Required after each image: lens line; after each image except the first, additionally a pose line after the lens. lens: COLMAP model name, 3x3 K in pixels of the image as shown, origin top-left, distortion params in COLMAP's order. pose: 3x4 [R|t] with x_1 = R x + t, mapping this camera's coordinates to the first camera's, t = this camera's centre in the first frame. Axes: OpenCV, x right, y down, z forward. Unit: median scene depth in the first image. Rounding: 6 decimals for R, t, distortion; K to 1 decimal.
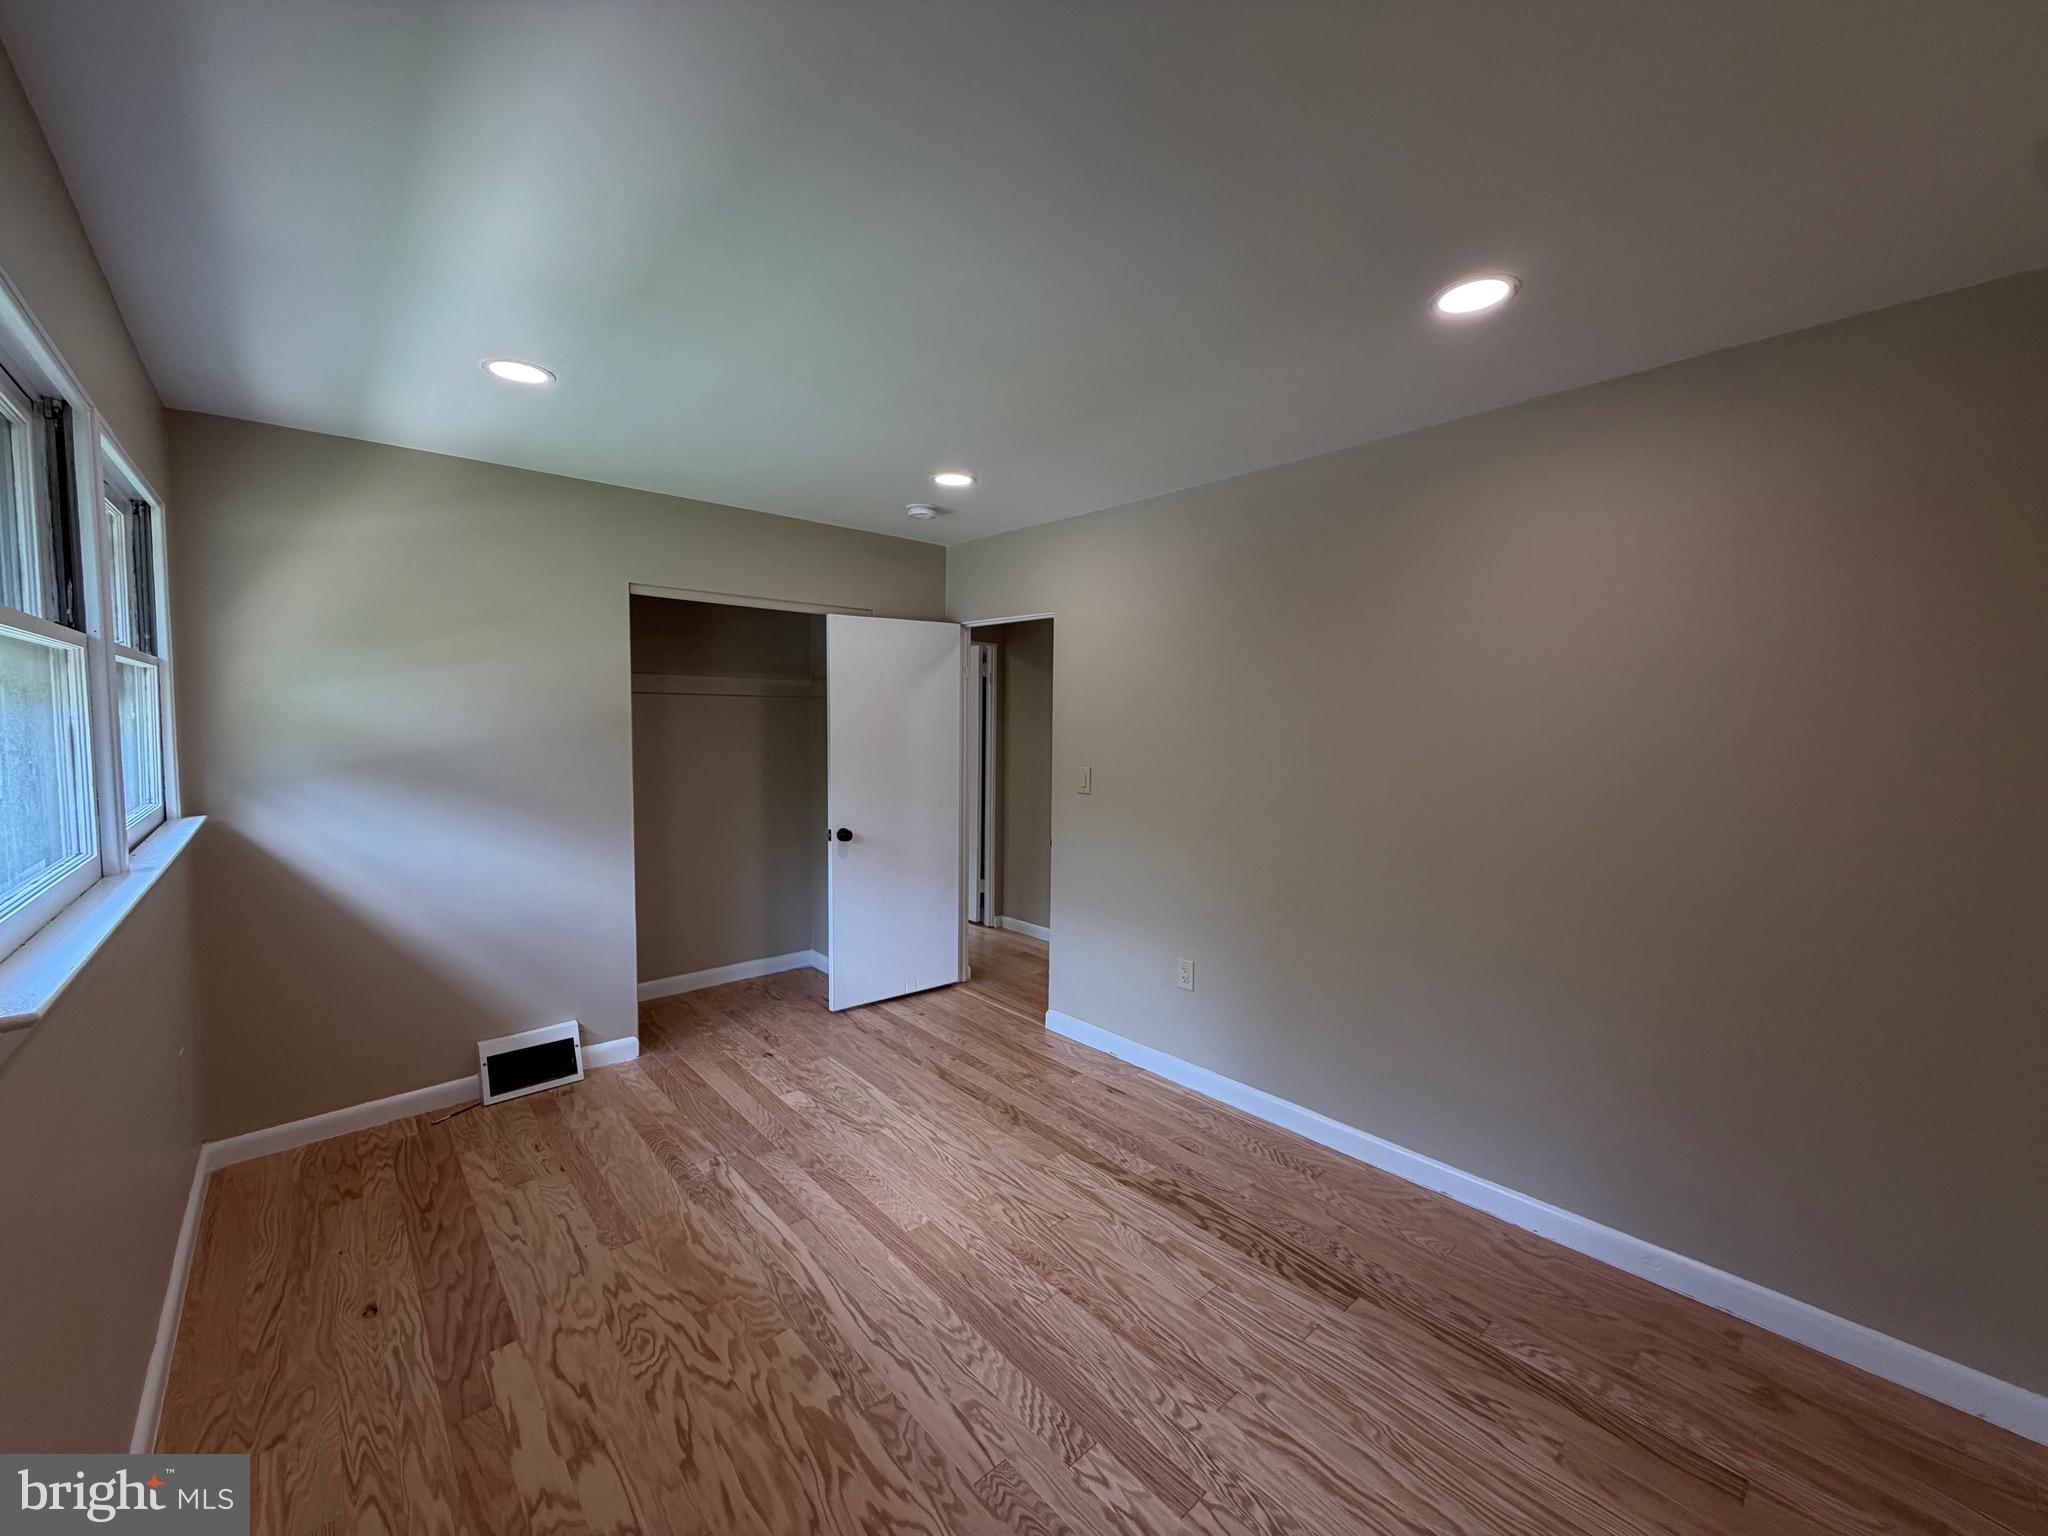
lens RADIAL K [[815.6, 0, 1015.1], [0, 815.6, 766.7], [0, 0, 1]] dist [-0.000076, 0.000103]
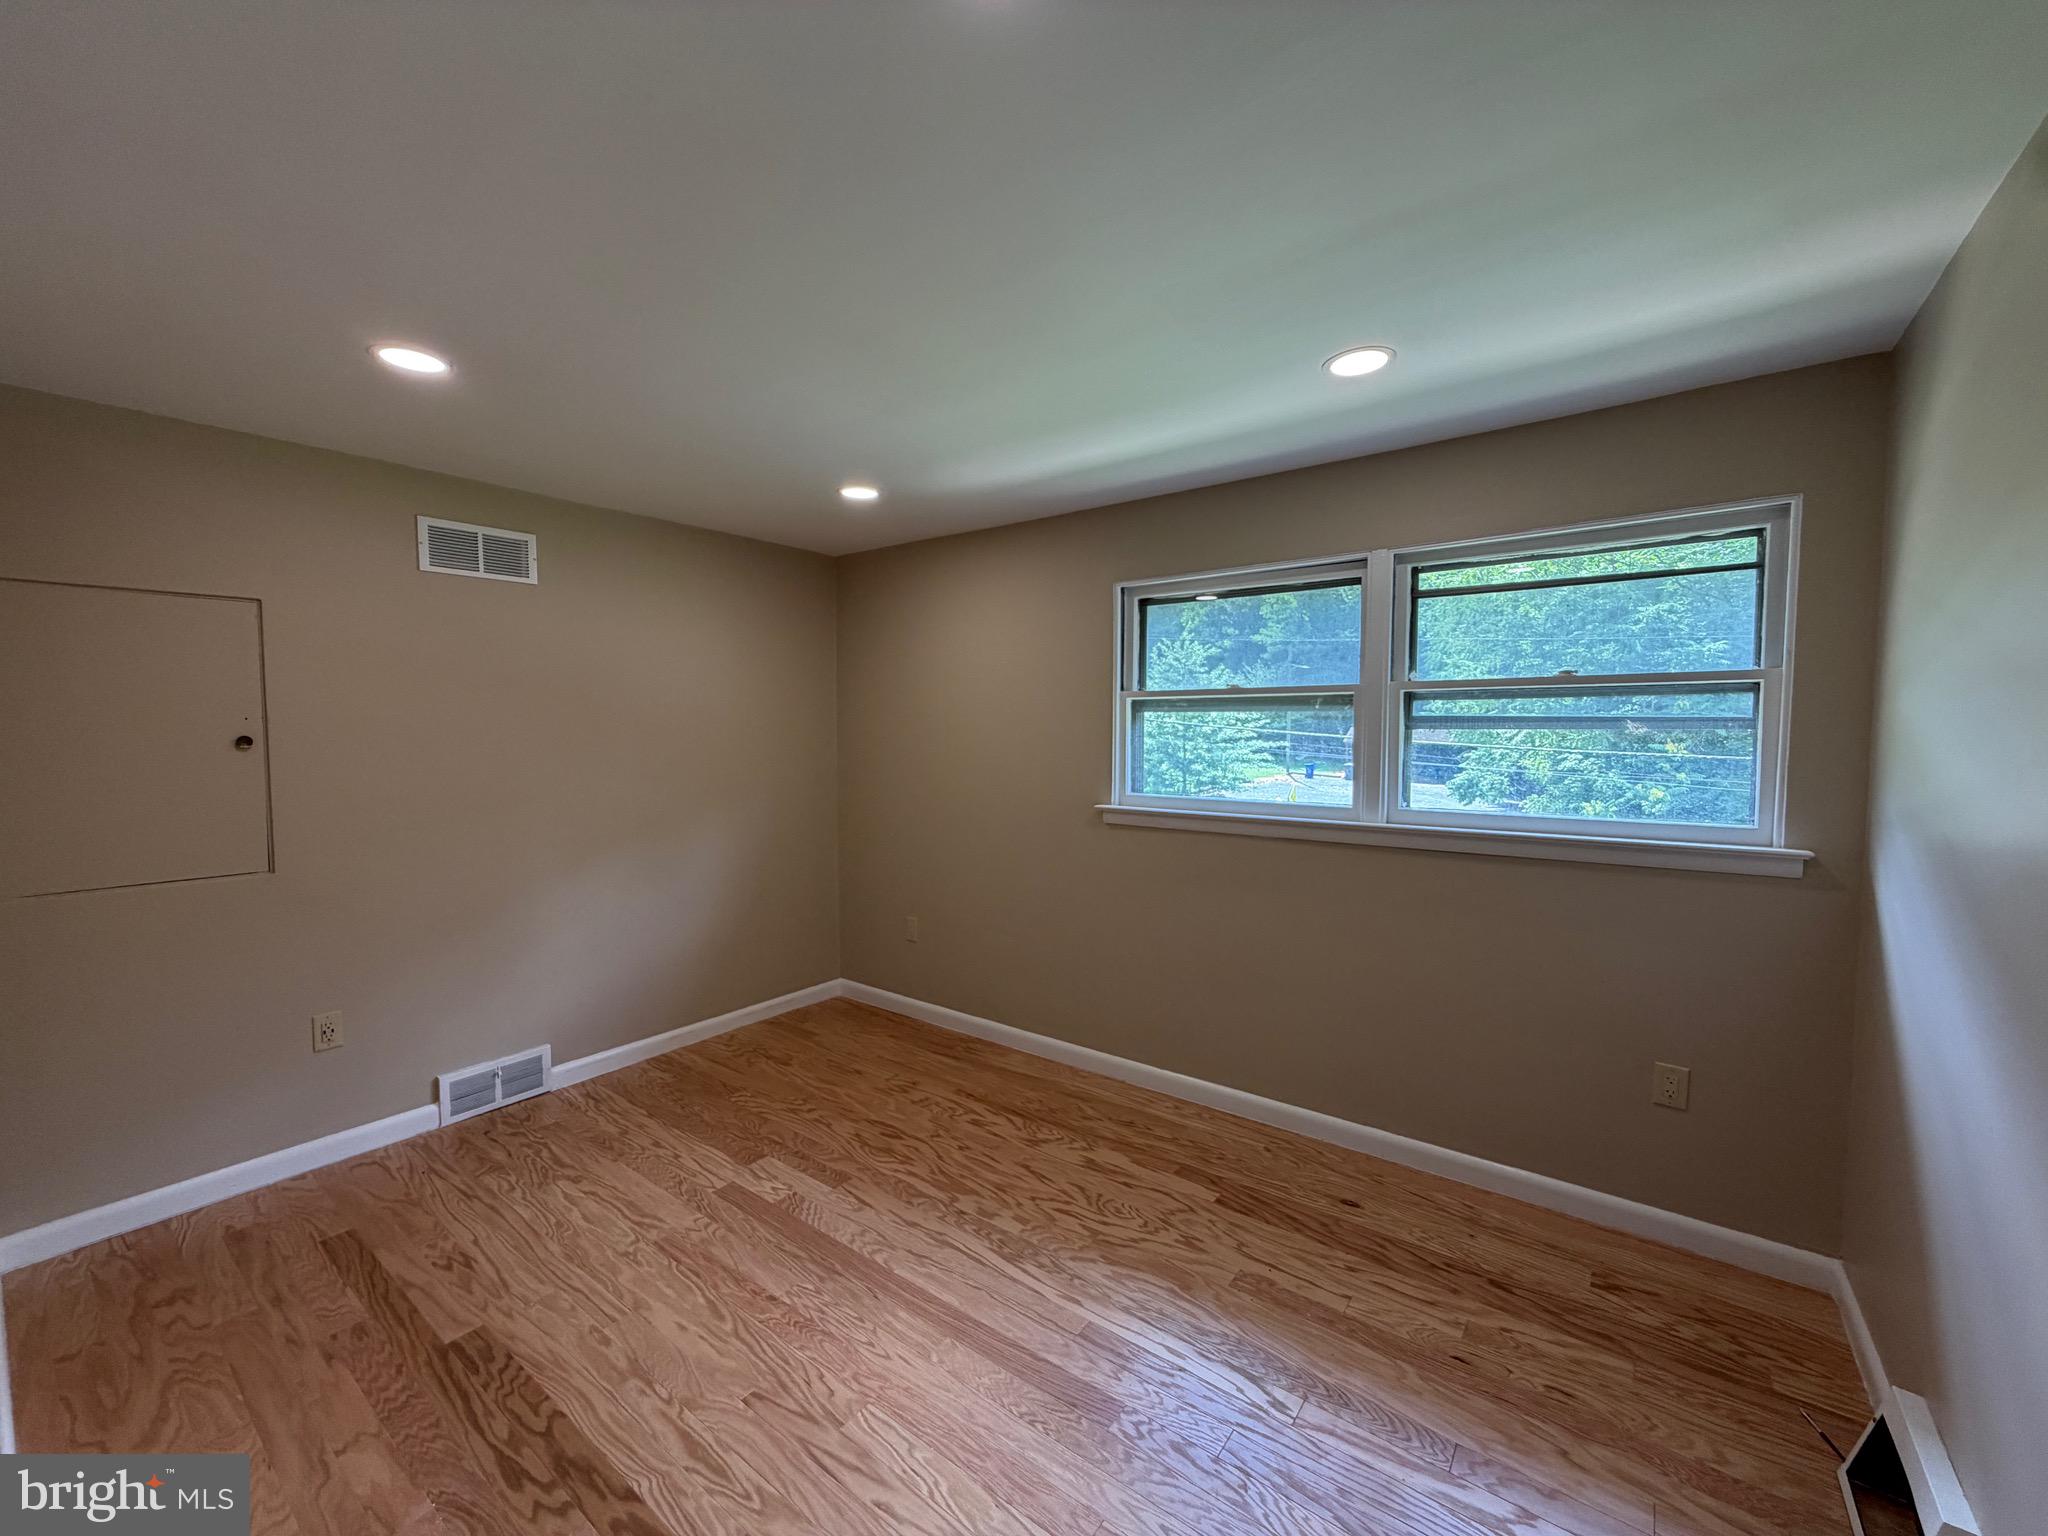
lens RADIAL K [[815.6, 0, 1015.1], [0, 815.6, 766.7], [0, 0, 1]] dist [-0.000076, 0.000103]
pose [[-0.981299, 0.004176, -0.192445, -0.042816], [-0.017916, 0.993443, 0.112913, -0.129120], [0.191655, 0.114249, -0.974790, 1.996529]]
